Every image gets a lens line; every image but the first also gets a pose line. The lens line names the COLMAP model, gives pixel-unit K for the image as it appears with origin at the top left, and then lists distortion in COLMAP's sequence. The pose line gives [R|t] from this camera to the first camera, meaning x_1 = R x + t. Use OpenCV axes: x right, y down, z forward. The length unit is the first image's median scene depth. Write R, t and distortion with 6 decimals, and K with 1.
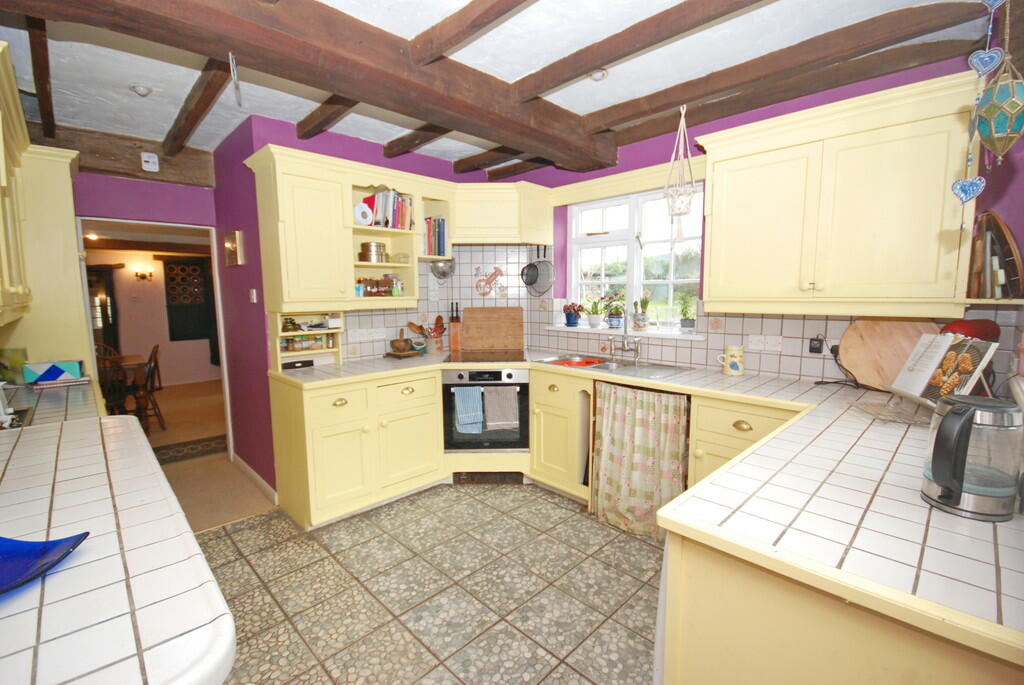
lens RADIAL K [[452.5, 0, 511.8], [0, 452.5, 341.8], [0, 0, 1]] dist [-0.017079, -0.000274]
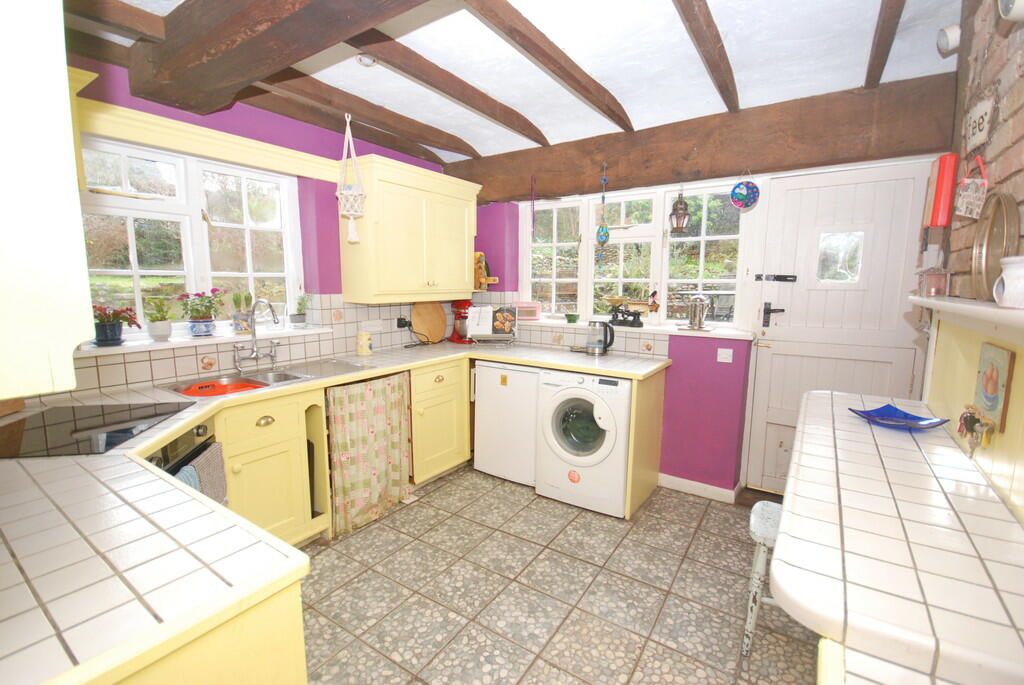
lens RADIAL K [[452.5, 0, 515.7], [0, 452.5, 341.7], [0, 0, 1]] dist [-0.017079, -0.000274]
pose [[-0.220799, -0.121715, 0.967695, -0.863574], [0.102982, 0.983727, 0.147229, -0.111121], [-0.969867, 0.132163, -0.204671, 0.956440]]
